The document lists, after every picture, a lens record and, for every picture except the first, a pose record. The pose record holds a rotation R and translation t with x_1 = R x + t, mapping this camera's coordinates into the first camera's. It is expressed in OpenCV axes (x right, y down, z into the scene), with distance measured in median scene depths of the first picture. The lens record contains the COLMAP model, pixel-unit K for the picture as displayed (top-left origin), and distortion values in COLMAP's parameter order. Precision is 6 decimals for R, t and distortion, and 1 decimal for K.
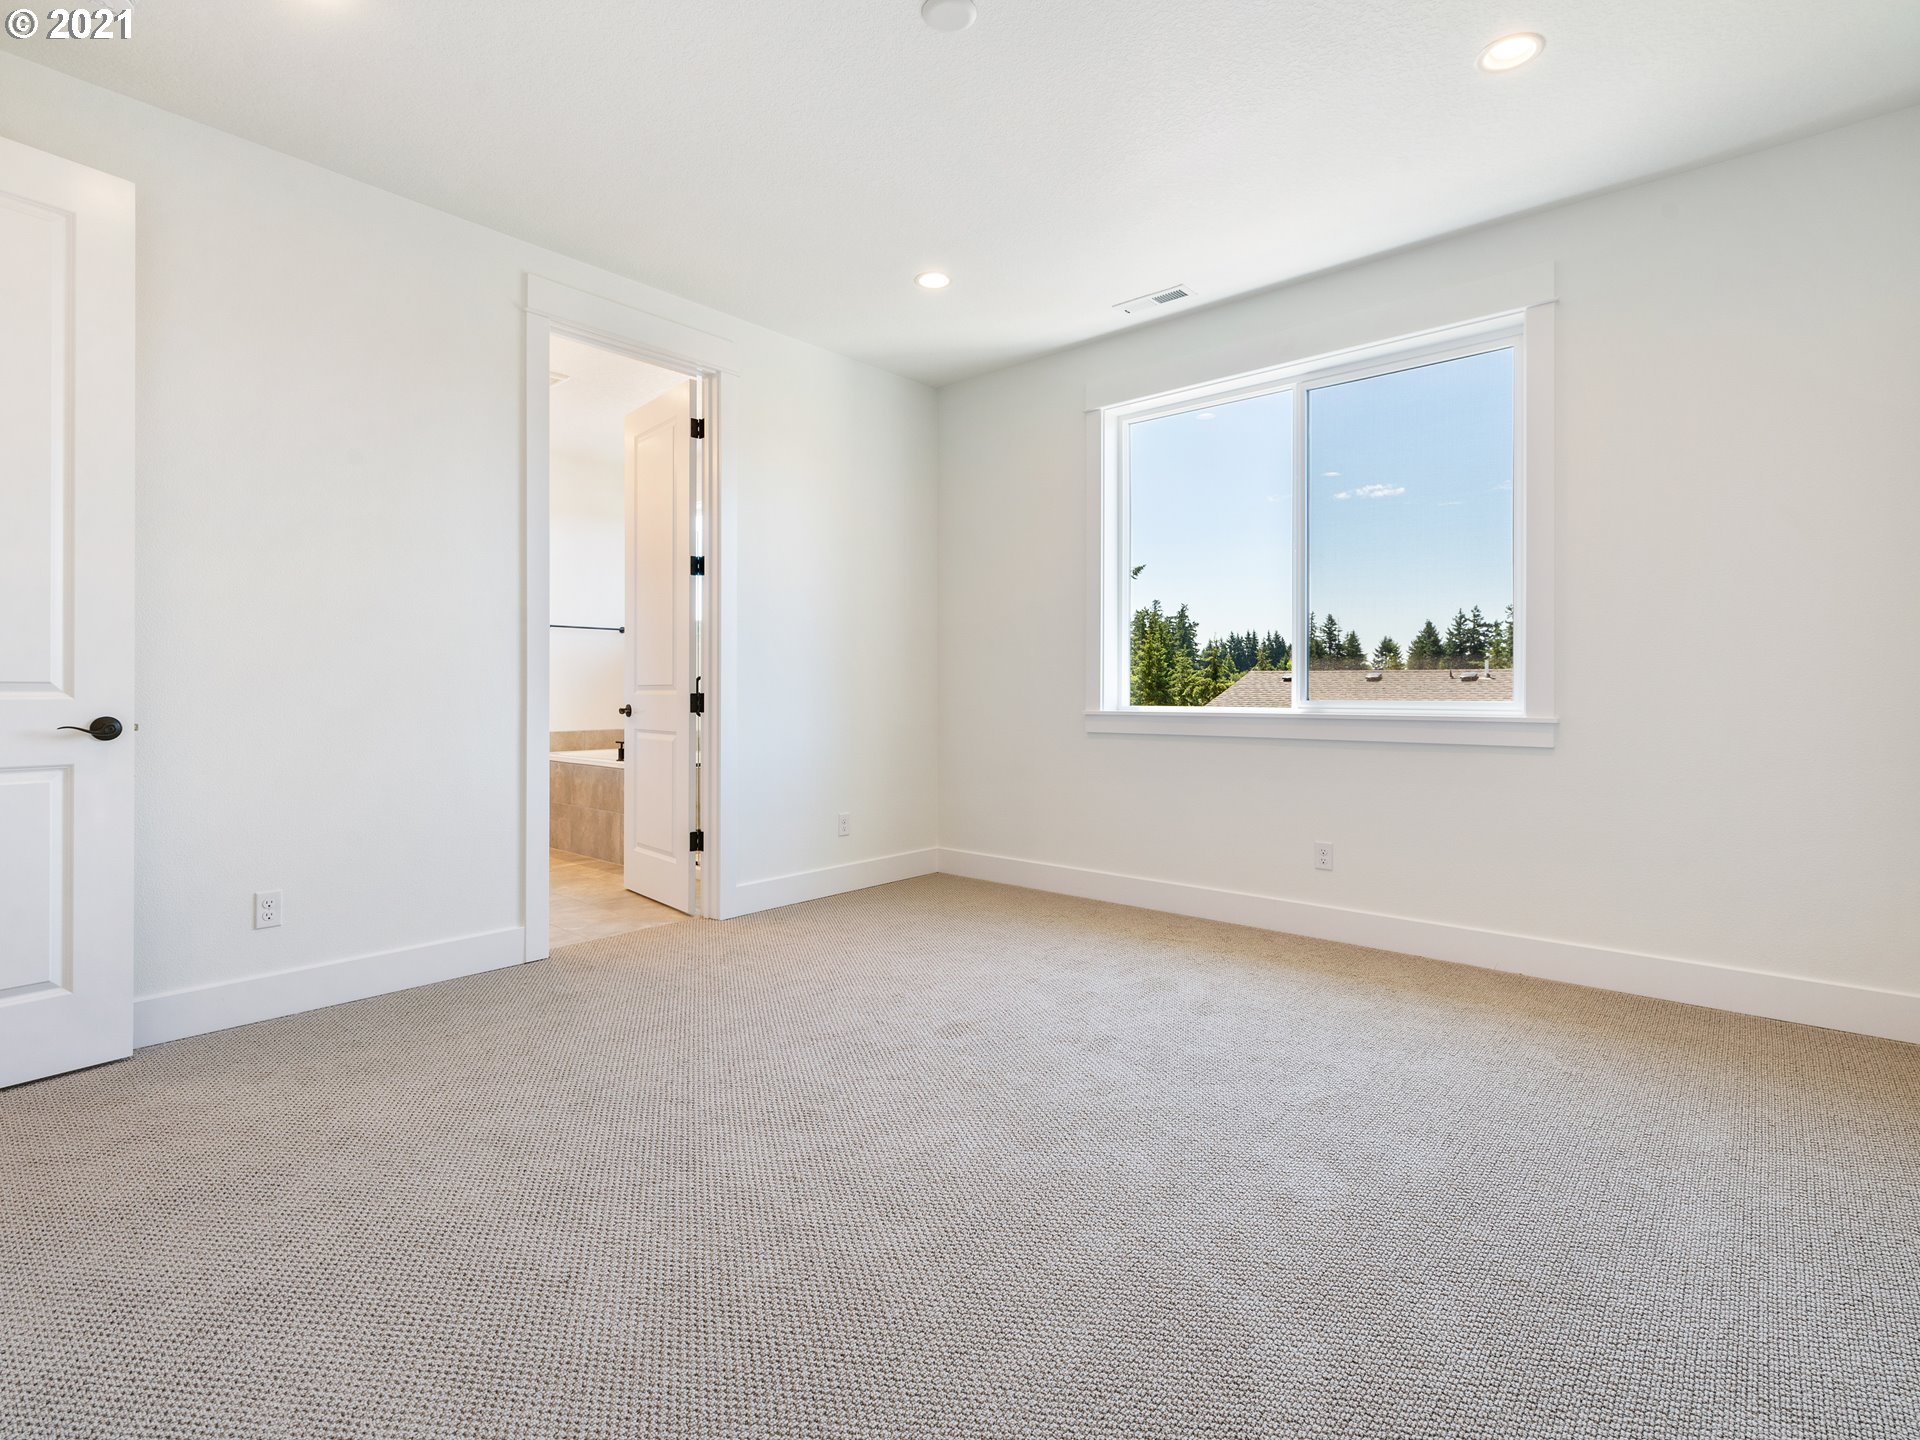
lens RADIAL K [[956.8, 0, 955.4], [0, 956.8, 709.0], [0, 0, 1]] dist [-0.000051, -0.000084]
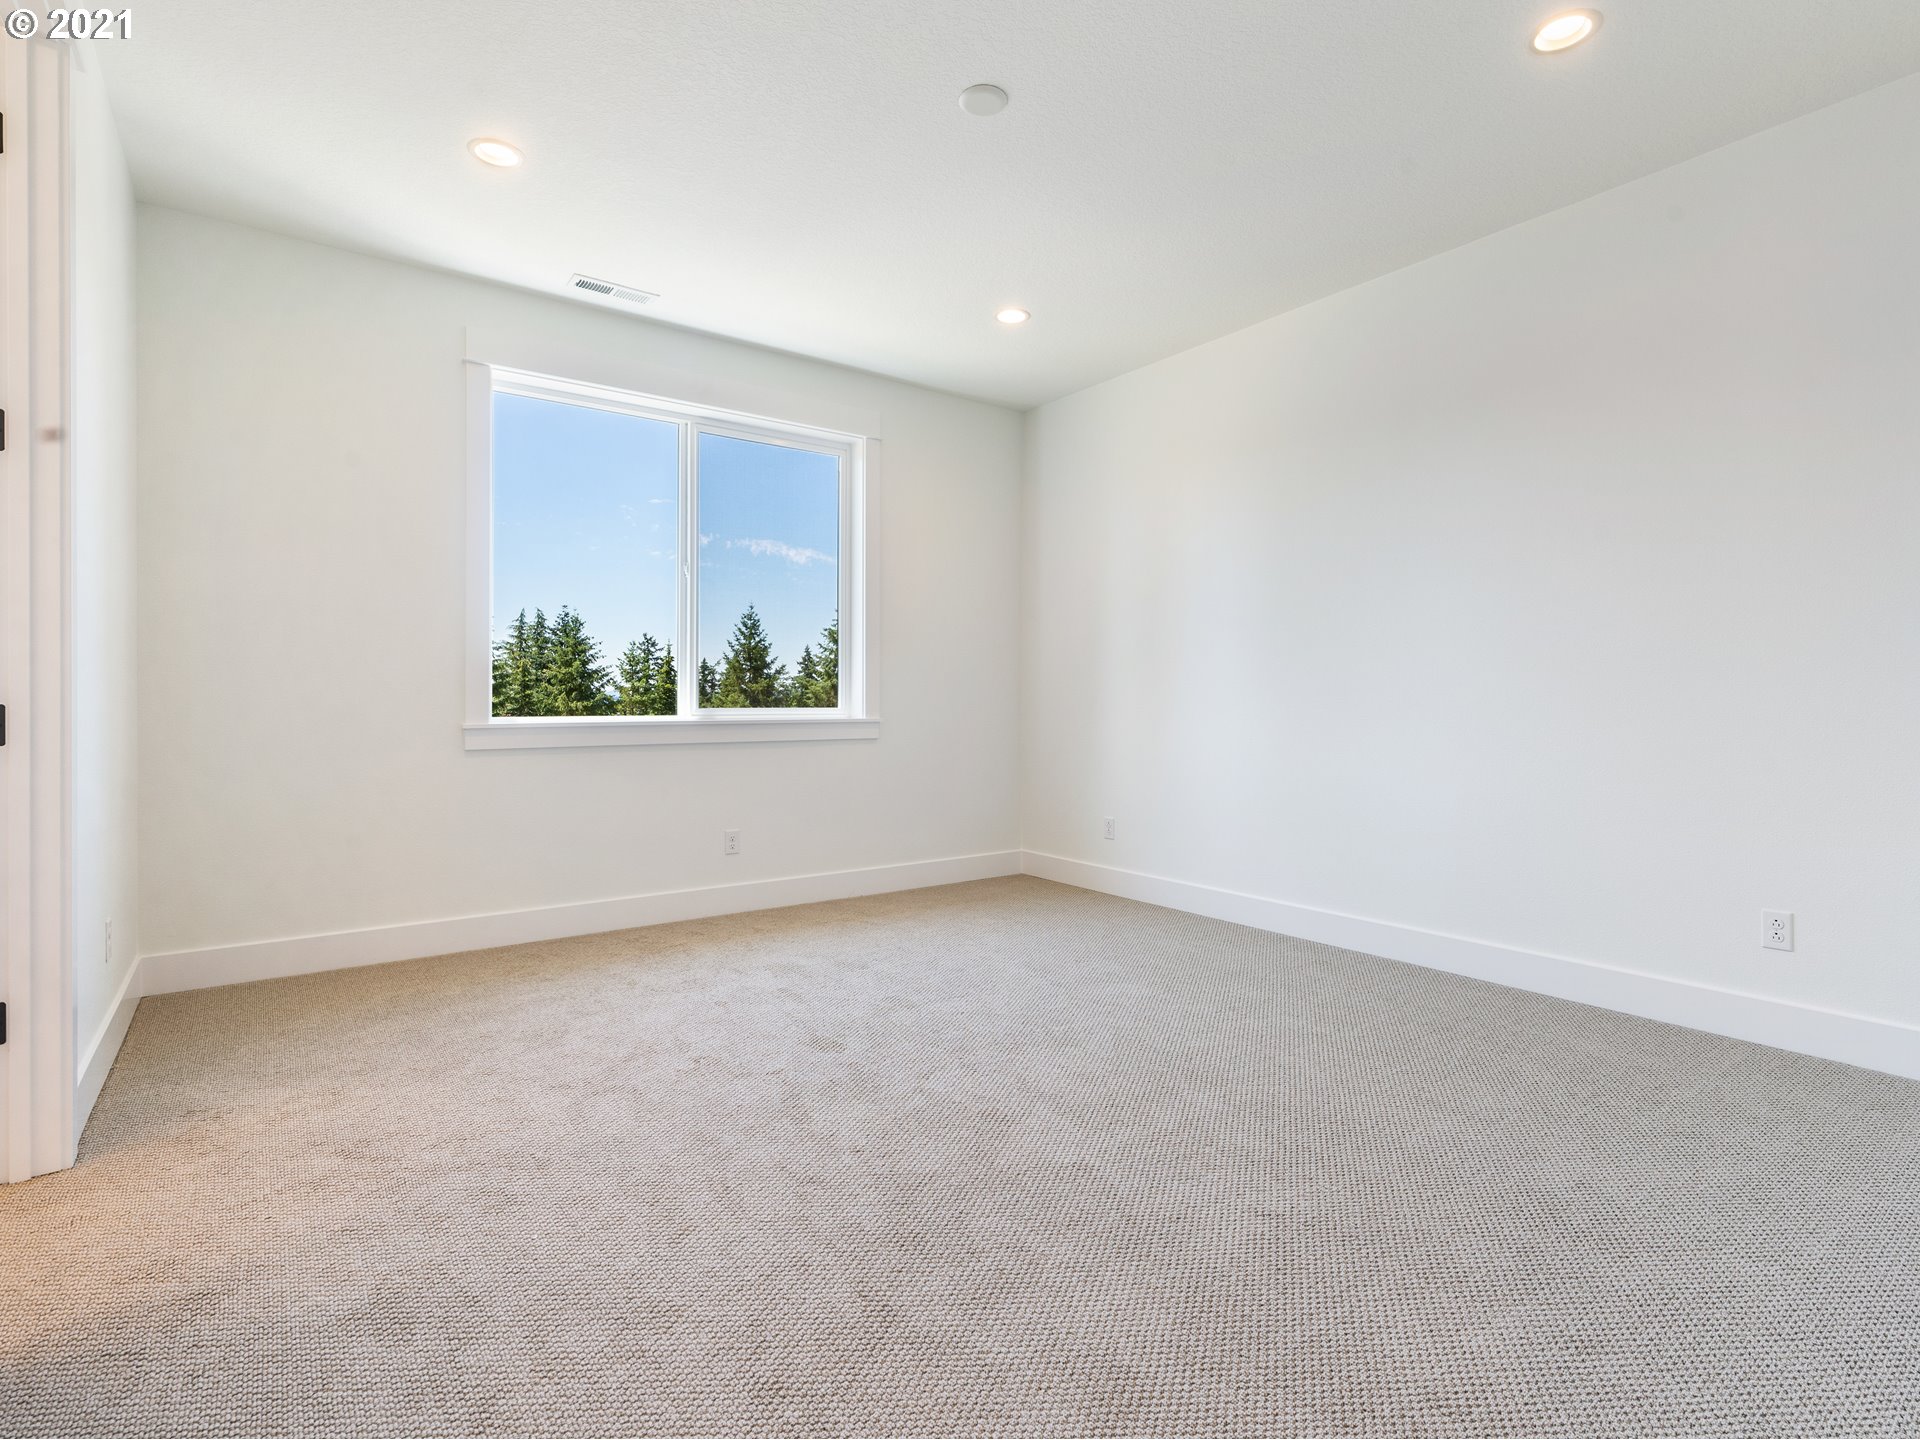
lens RADIAL K [[956.8, 0, 954.2], [0, 956.8, 719.5], [0, 0, 1]] dist [-0.000051, -0.000084]
pose [[0.204817, -0.016083, 0.978668, -0.599128], [0.020127, 0.999723, 0.012216, -0.003455], [-0.978593, 0.017196, 0.205084, 0.428745]]
